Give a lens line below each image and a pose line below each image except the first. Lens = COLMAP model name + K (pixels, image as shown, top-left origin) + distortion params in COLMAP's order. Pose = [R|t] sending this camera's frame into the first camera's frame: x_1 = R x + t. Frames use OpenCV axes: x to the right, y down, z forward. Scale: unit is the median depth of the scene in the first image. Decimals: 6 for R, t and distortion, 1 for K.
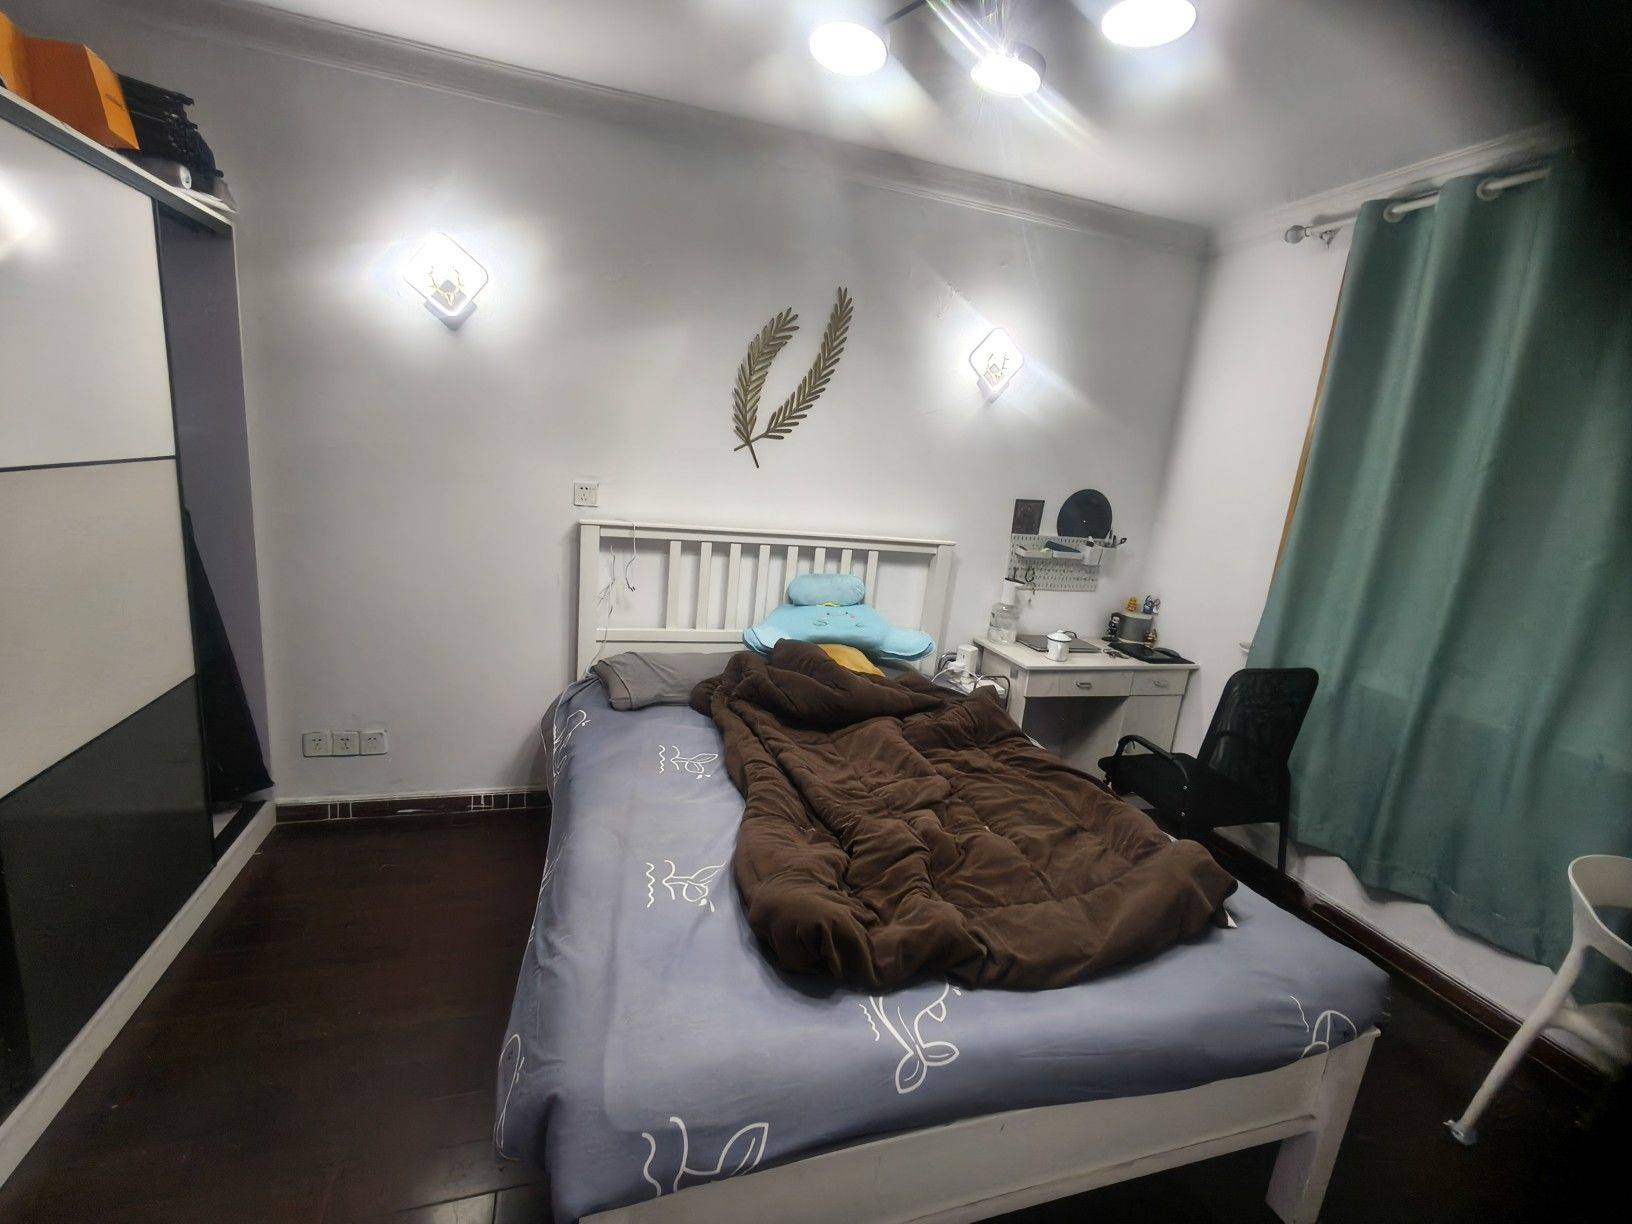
lens RADIAL K [[721.0, 0, 815.1], [0, 721.0, 609.8], [0, 0, 1]] dist [-0.003035, -0.000763]
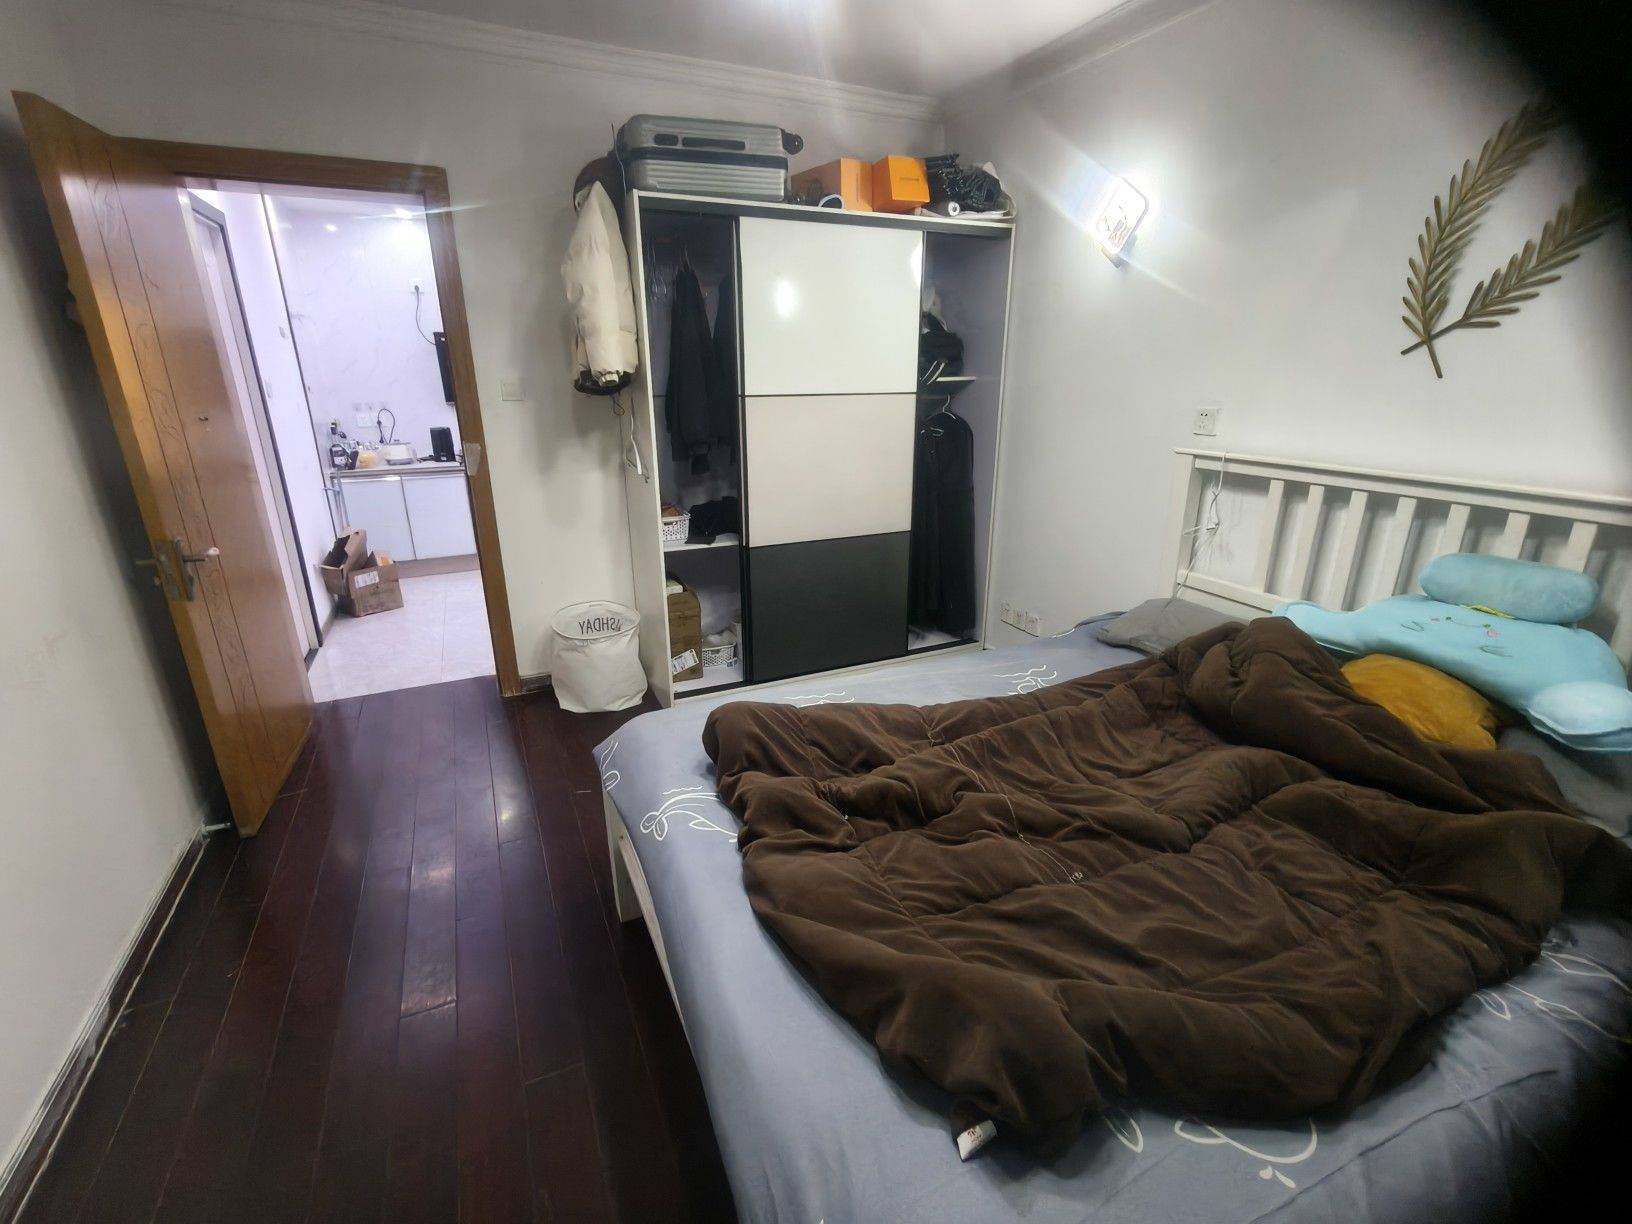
lens RADIAL K [[721.0, 0, 807.7], [0, 721.0, 607.0], [0, 0, 1]] dist [-0.003035, -0.000763]
pose [[0.128953, 0.228185, -0.965040, 0.533783], [-0.200366, 0.959089, 0.200004, -0.017460], [0.971198, 0.167570, 0.169398, 0.395773]]
